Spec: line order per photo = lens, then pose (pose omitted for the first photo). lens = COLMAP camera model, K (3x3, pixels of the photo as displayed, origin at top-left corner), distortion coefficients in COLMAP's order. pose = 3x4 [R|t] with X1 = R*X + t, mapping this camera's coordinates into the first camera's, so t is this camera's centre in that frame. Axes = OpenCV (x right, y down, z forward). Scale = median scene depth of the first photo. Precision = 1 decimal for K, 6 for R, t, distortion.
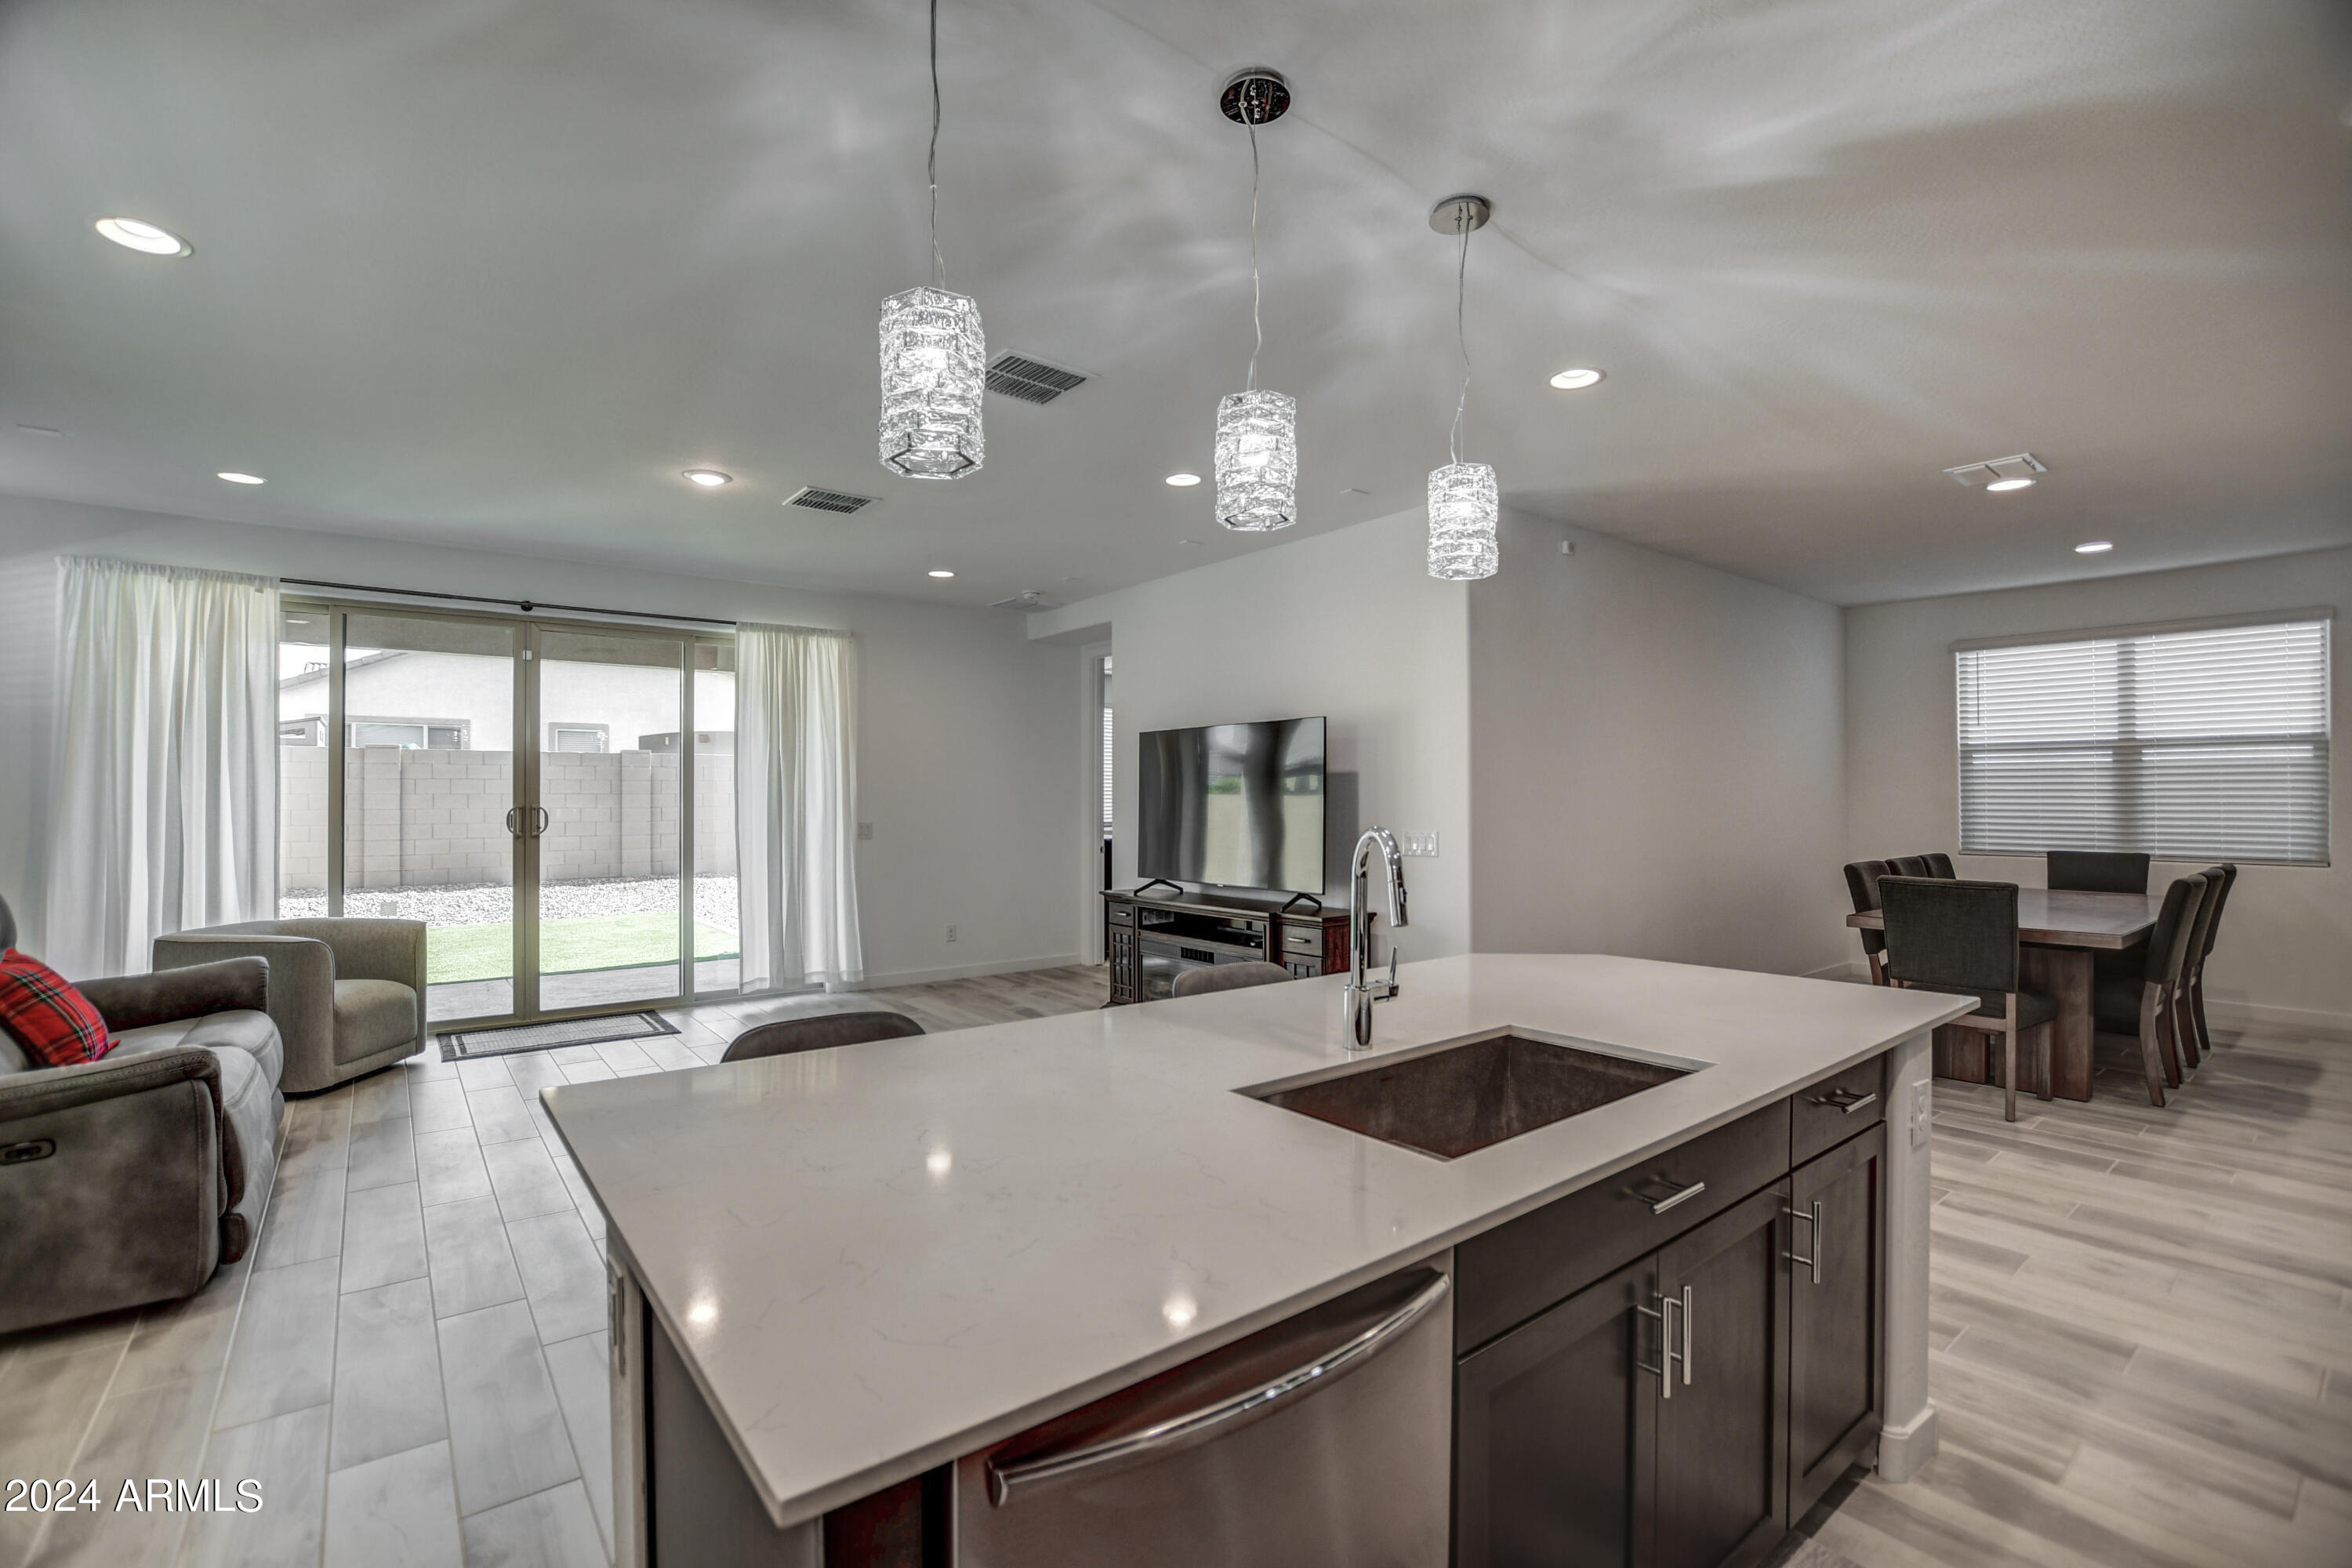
lens RADIAL K [[1004.0, 0, 1162.2], [0, 1004.0, 792.8], [0, 0, 1]] dist [-0.029575, 0.003603]
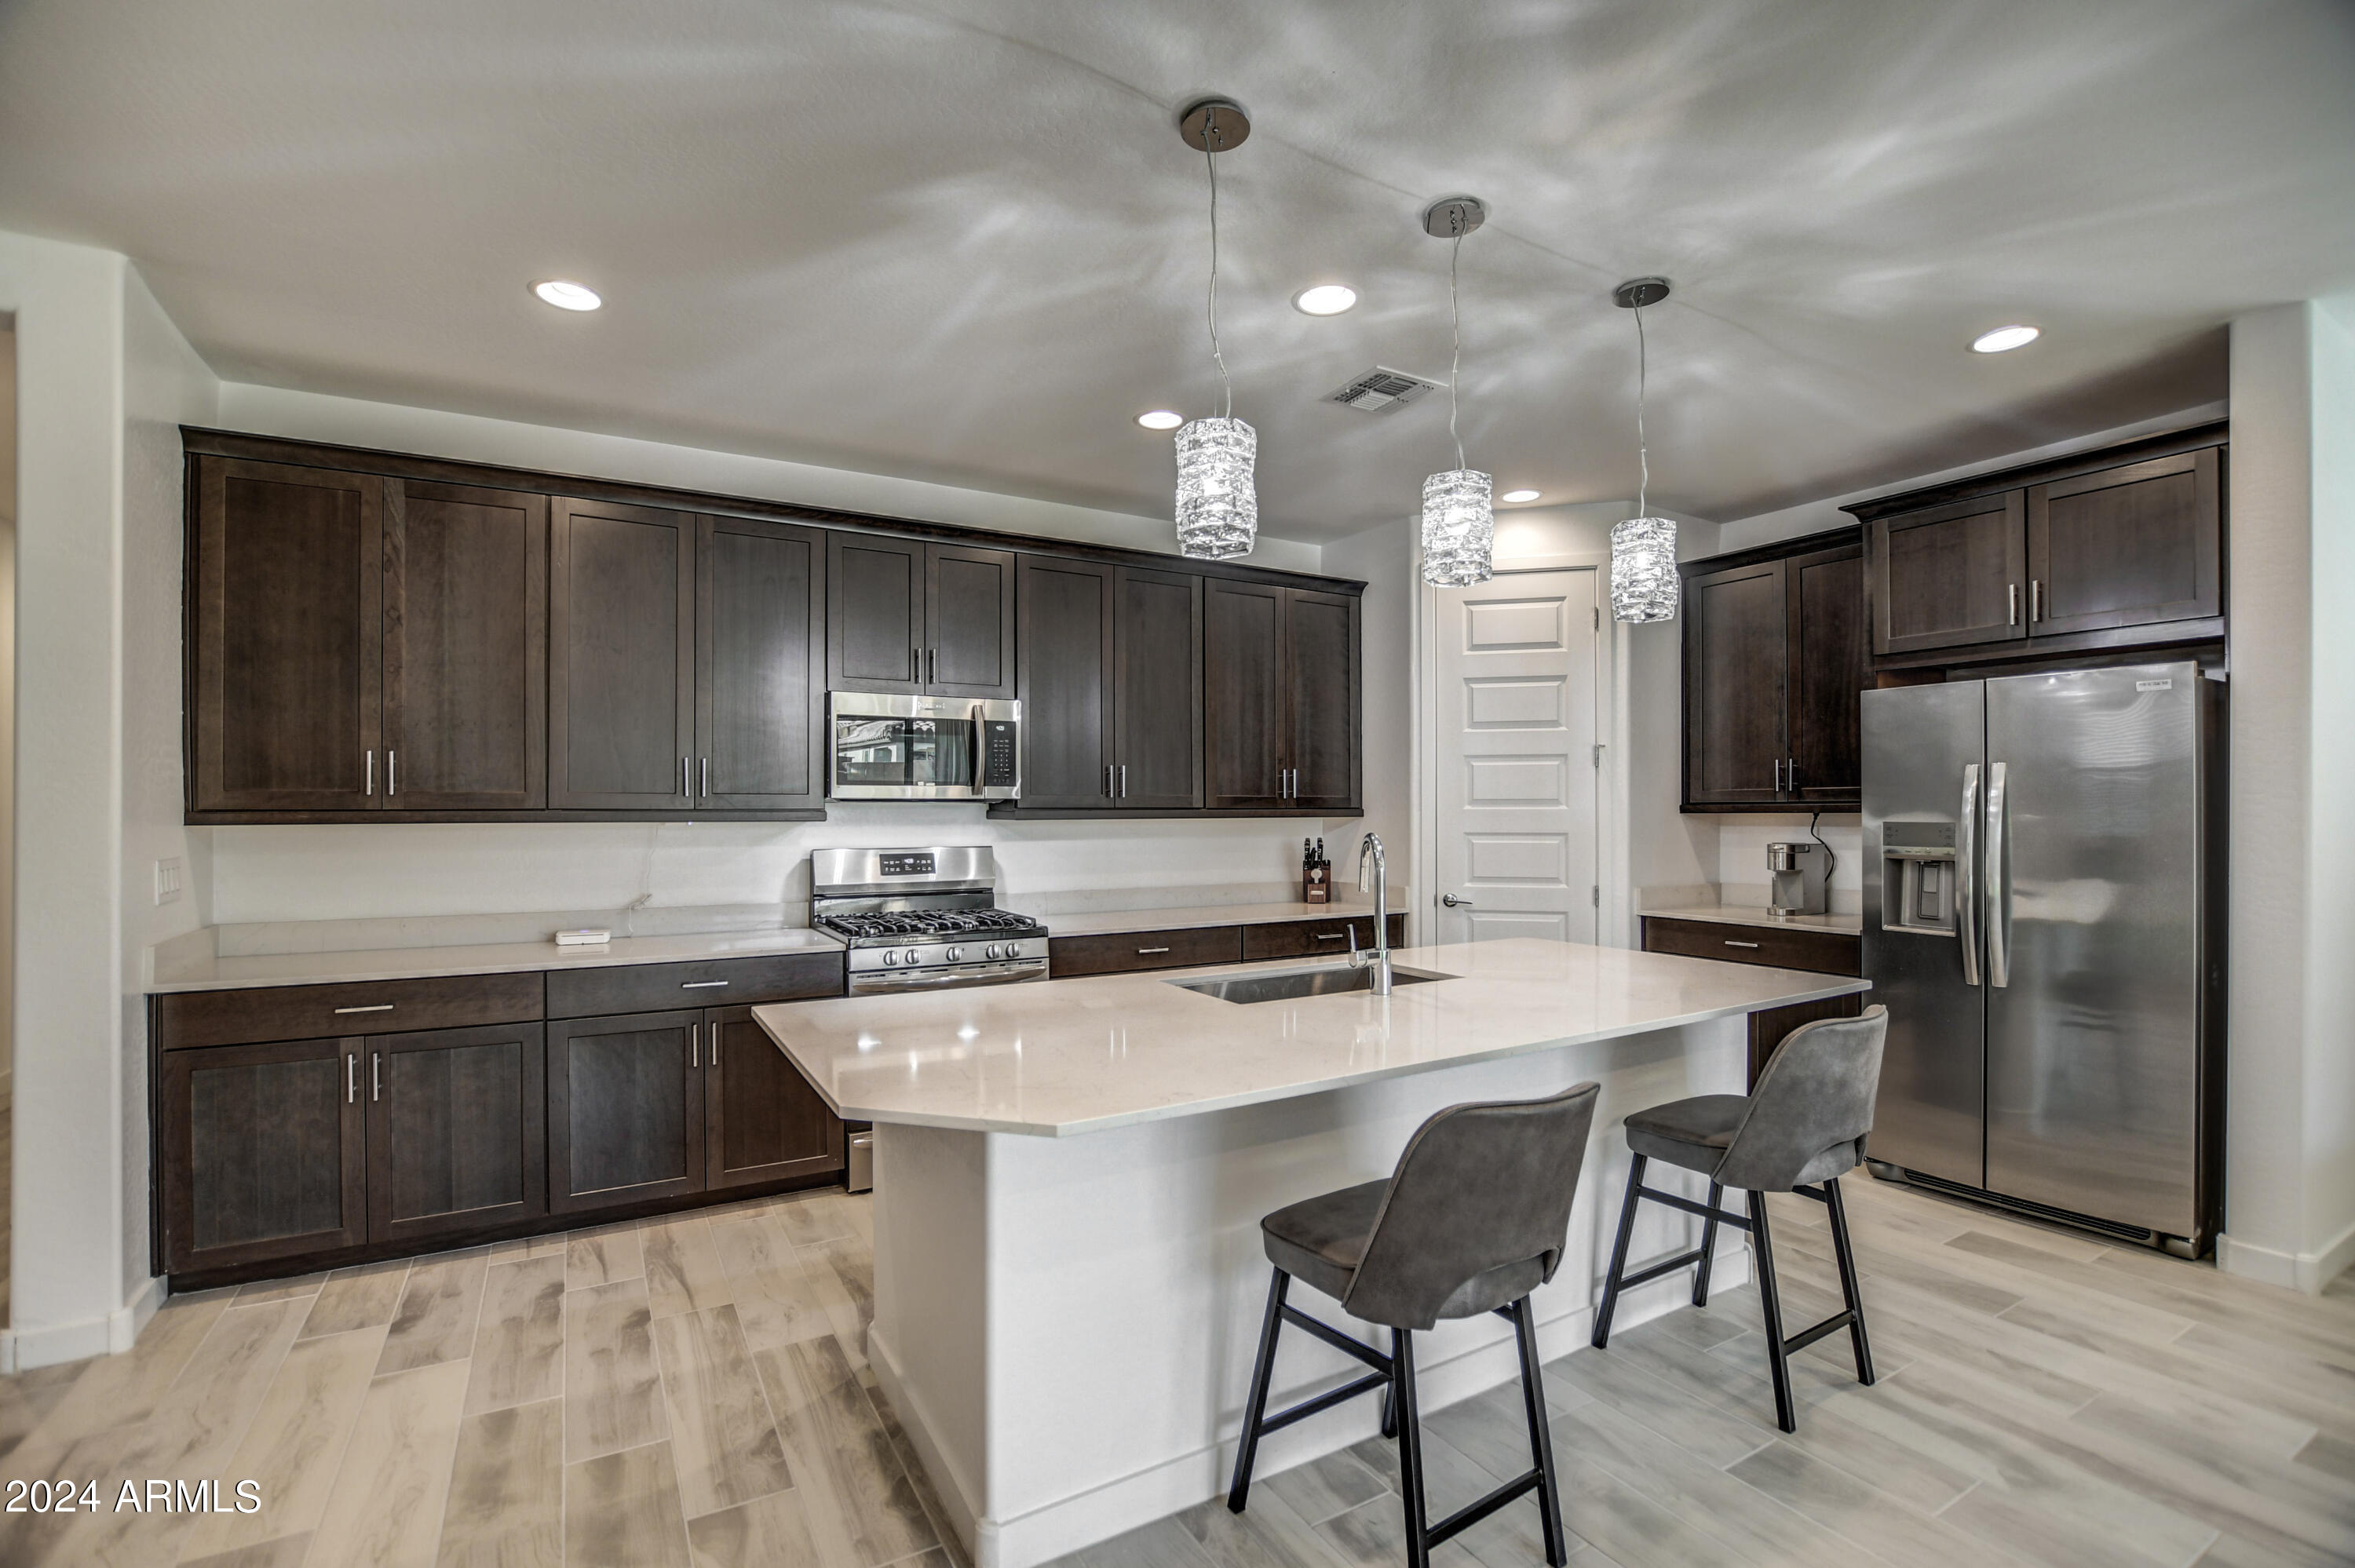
lens RADIAL K [[1143.6, 0, 1159.0], [0, 1143.6, 811.1], [0, 0, 1]] dist [-0.031867, 0.000896]
pose [[-0.992568, 0.001785, 0.121677, 0.187559], [0.001259, 0.999990, -0.004400, 0.002949], [-0.121684, -0.004215, -0.992560, 1.590785]]
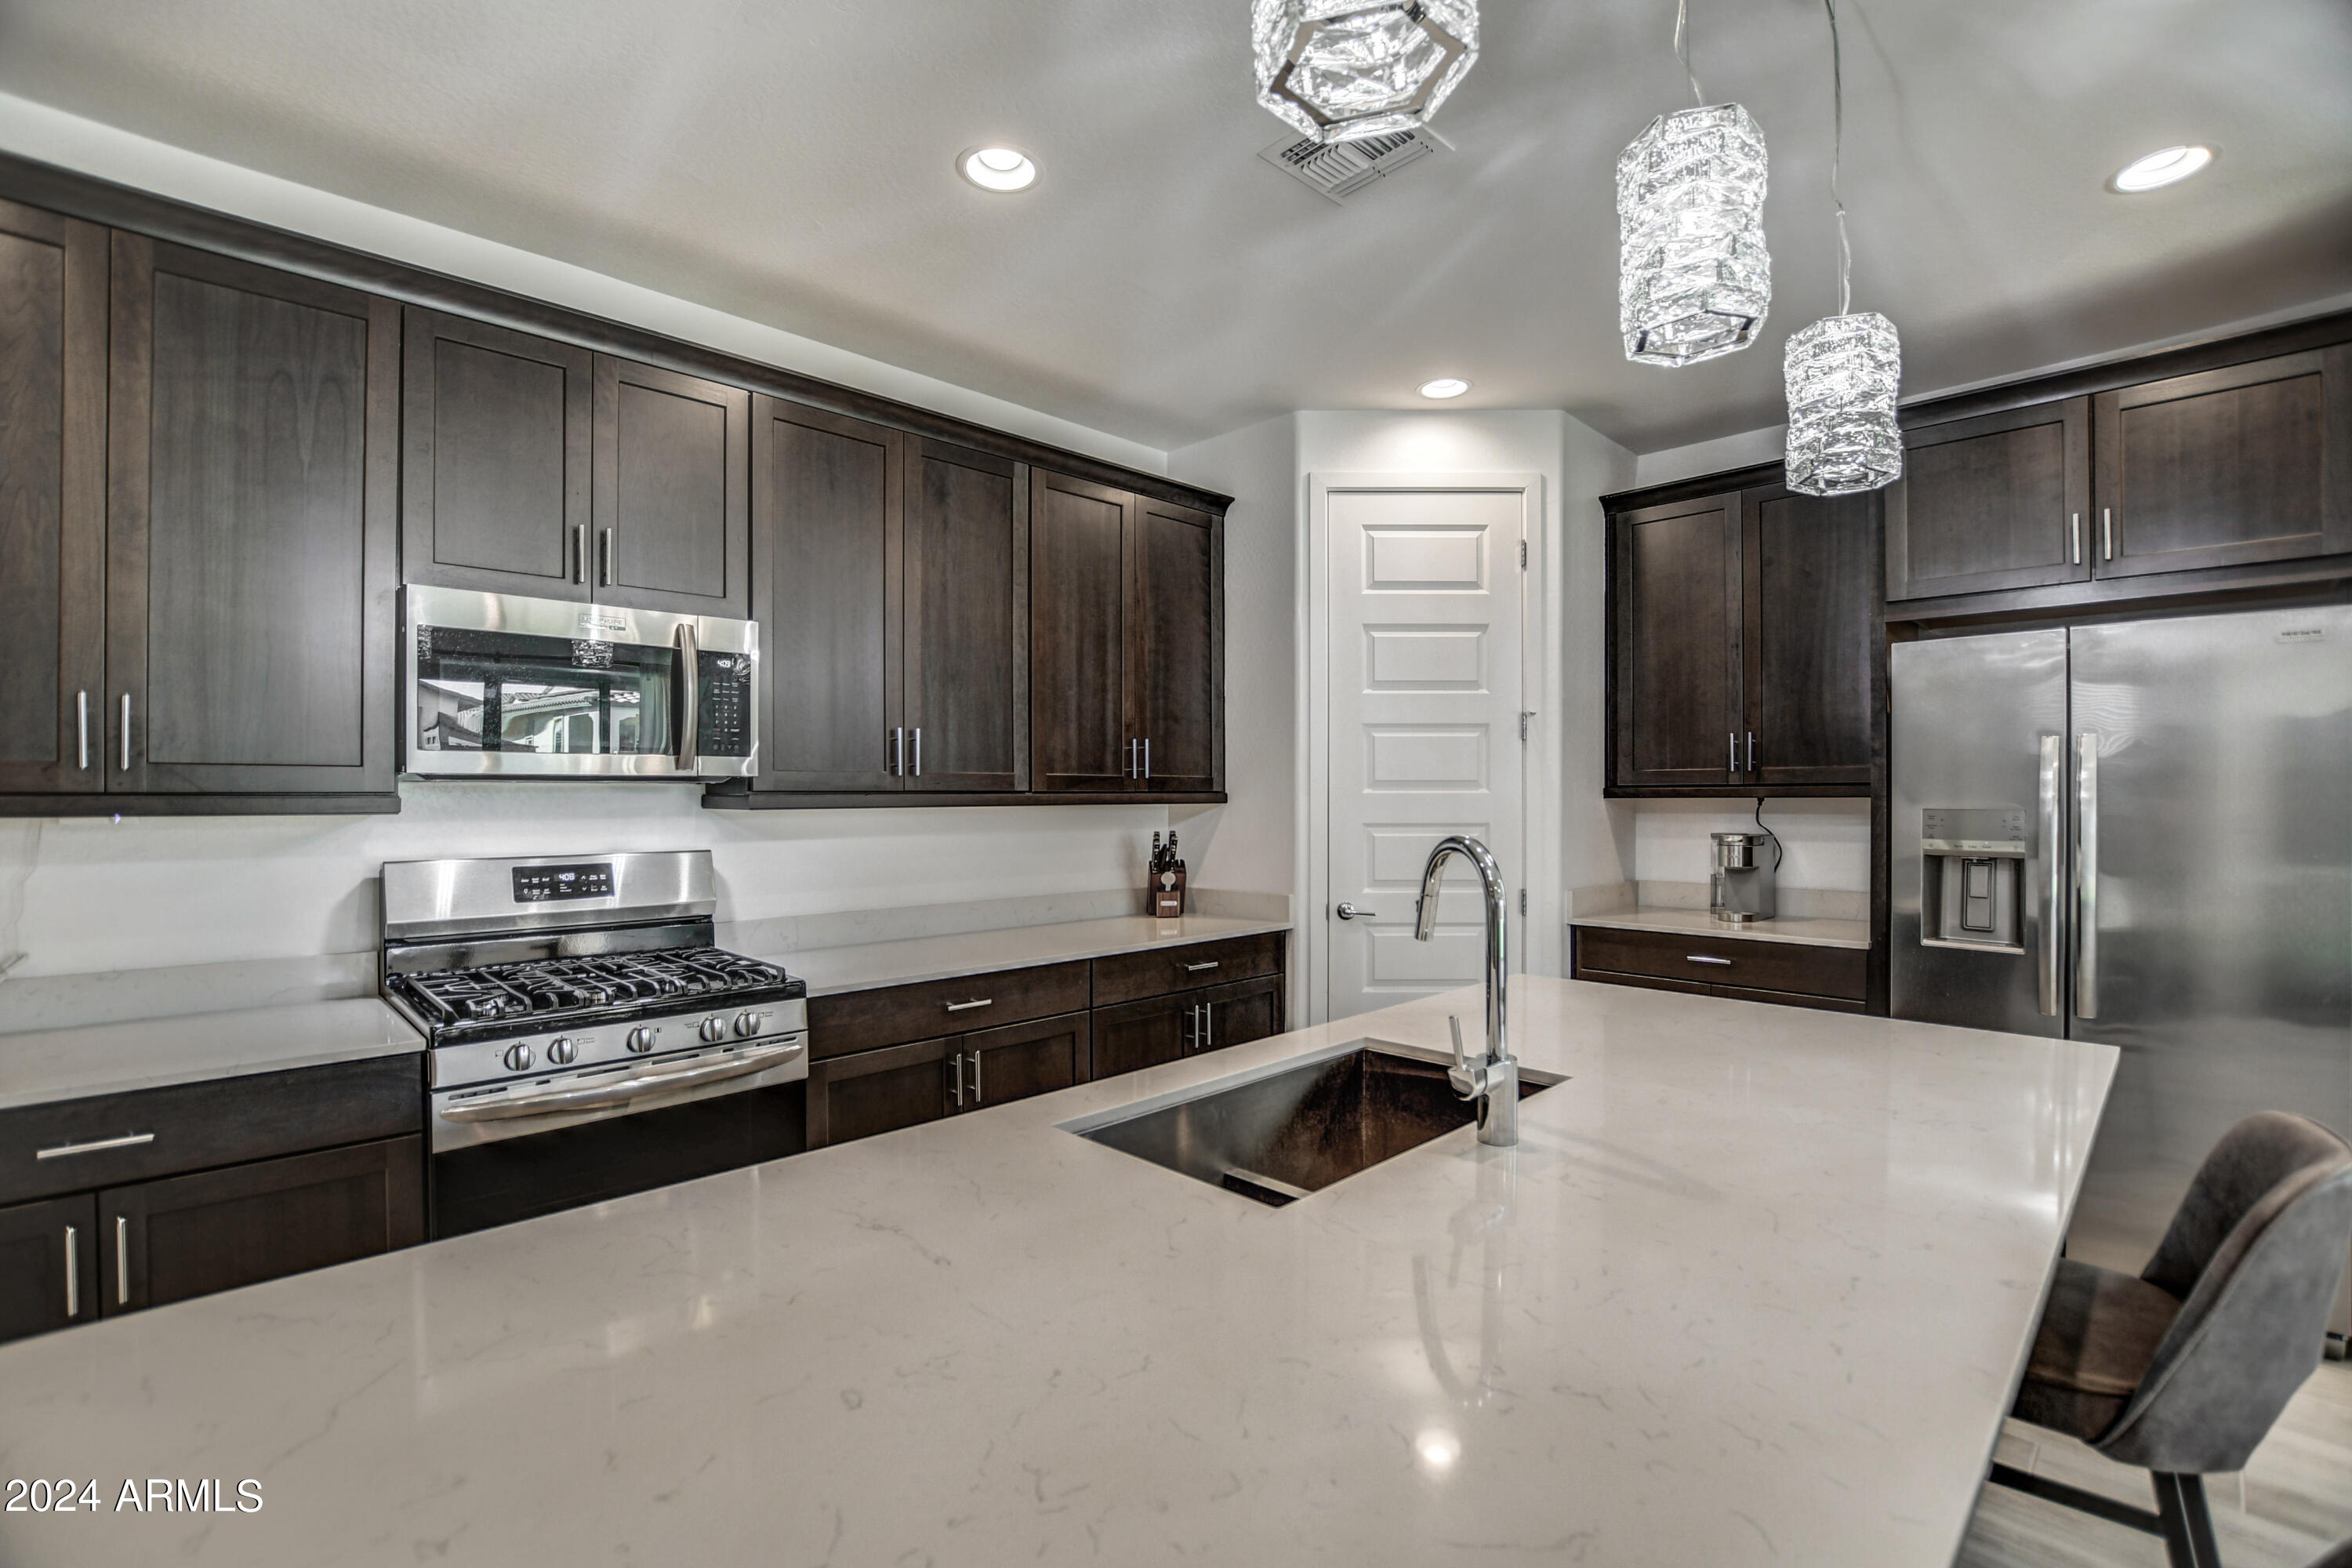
lens RADIAL K [[1101.6, 0, 1178.8], [0, 1101.6, 796.4], [0, 0, 1]] dist [-0.033025, 0.005726]
pose [[-0.990628, 0.002358, -0.136569, 0.327562], [0.002801, 0.999991, -0.003054, 0.000257], [0.136561, -0.003408, -0.990626, 1.077376]]
